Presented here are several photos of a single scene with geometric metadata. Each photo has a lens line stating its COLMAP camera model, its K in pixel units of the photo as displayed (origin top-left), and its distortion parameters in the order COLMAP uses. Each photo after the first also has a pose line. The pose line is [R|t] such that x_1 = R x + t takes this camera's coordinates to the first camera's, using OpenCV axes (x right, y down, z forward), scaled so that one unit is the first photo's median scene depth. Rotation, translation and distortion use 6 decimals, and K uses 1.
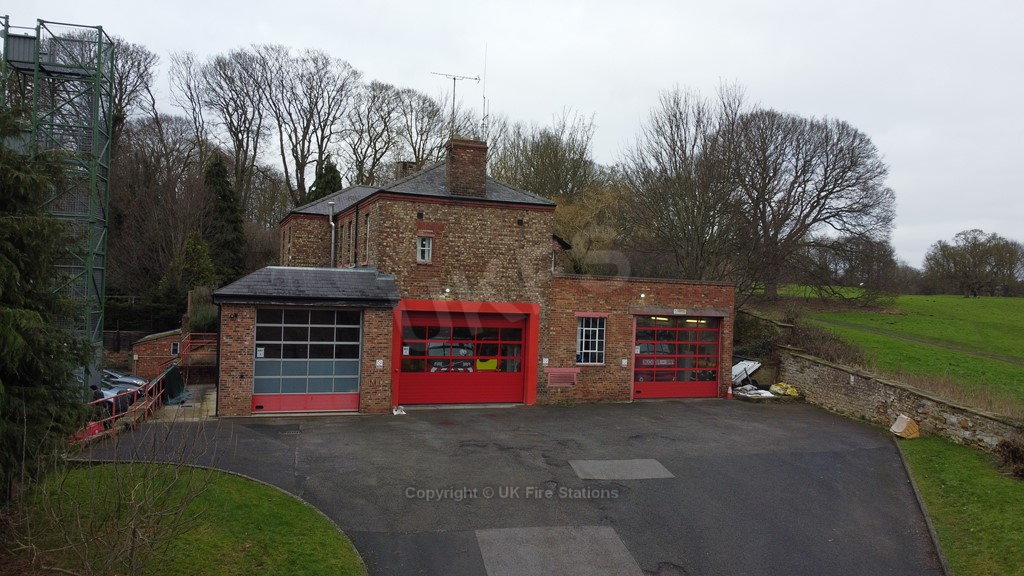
lens RADIAL K [[772.0, 0, 511.2], [0, 772.0, 287.2], [0, 0, 1]] dist [0.010870, -0.016951]
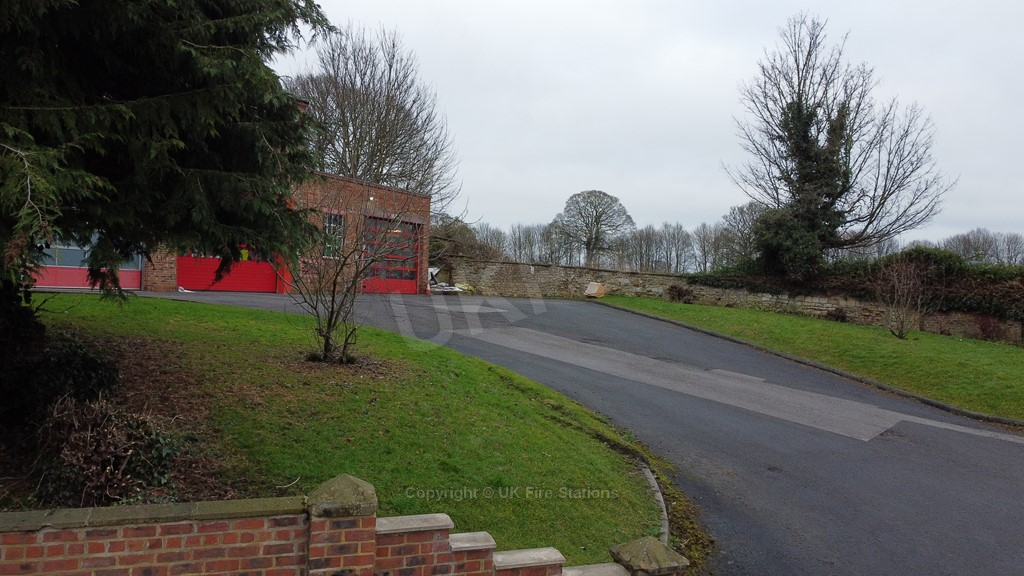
lens RADIAL K [[772.0, 0, 511.1], [0, 772.0, 292.1], [0, 0, 1]] dist [0.010870, -0.016951]
pose [[0.782036, -0.007521, 0.623188, -0.381315], [-0.008224, 0.999716, 0.022386, 0.124549], [-0.623180, -0.022632, 0.781751, 0.009132]]
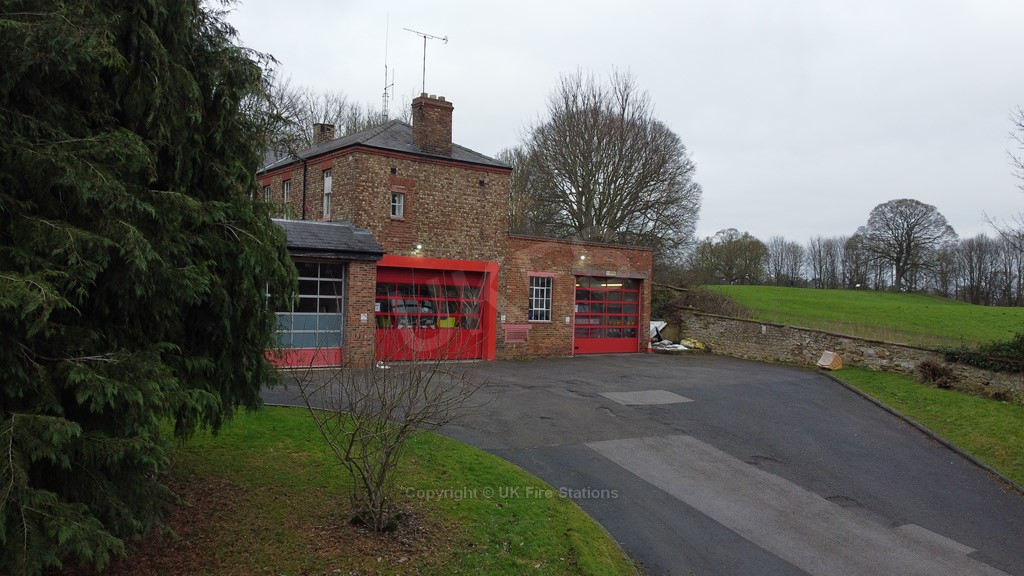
lens RADIAL K [[772.0, 0, 510.5], [0, 772.0, 287.9], [0, 0, 1]] dist [0.010870, -0.016951]
pose [[0.958190, -0.001937, 0.286126, -0.244431], [0.000788, 0.999991, 0.004133, 0.051140], [-0.286132, -0.003735, 0.958183, 0.001047]]
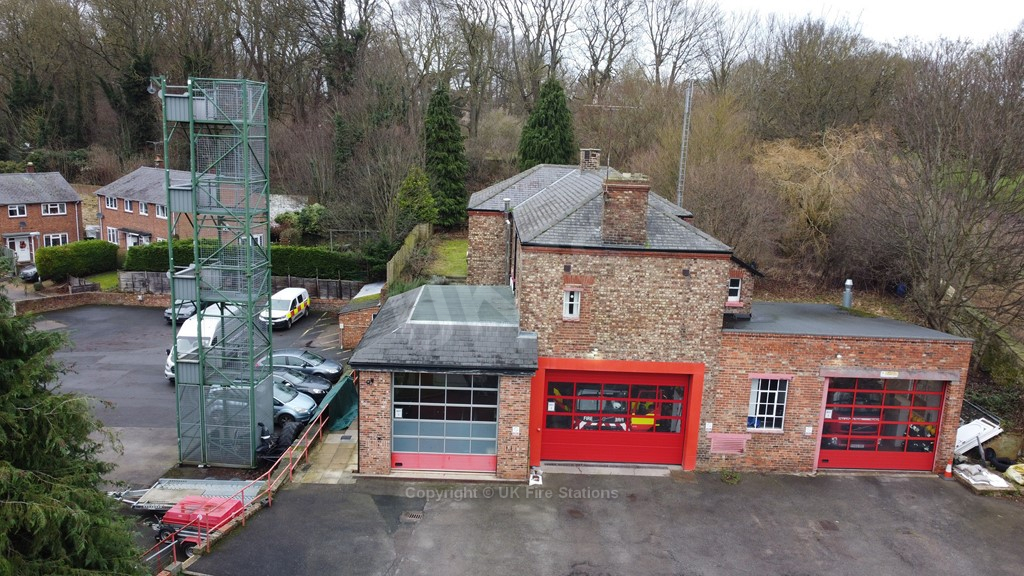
lens RADIAL K [[772.0, 0, 511.8], [0, 772.0, 286.3], [0, 0, 1]] dist [0.010870, -0.016951]
pose [[0.942889, 0.070743, -0.325509, 0.108889], [-0.006340, 0.980823, 0.194799, -0.233356], [0.333047, -0.181610, 0.925255, 0.134117]]
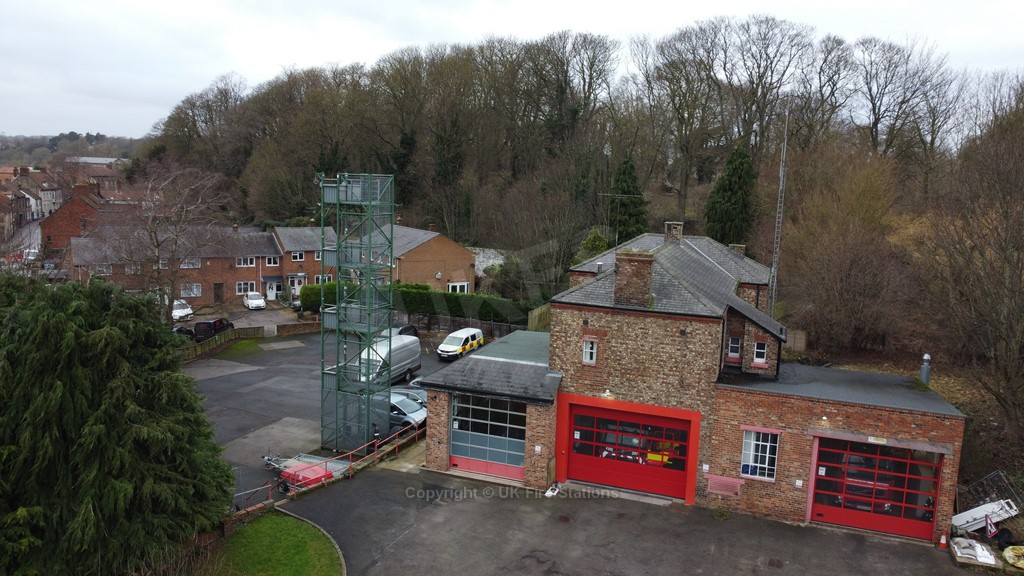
lens RADIAL K [[772.0, 0, 512.5], [0, 772.0, 286.5], [0, 0, 1]] dist [0.010870, -0.016951]
pose [[0.760389, 0.090219, -0.643171, 0.487823], [-0.005724, 0.991197, 0.132270, -0.275780], [0.649442, -0.096895, 0.754212, 0.086949]]
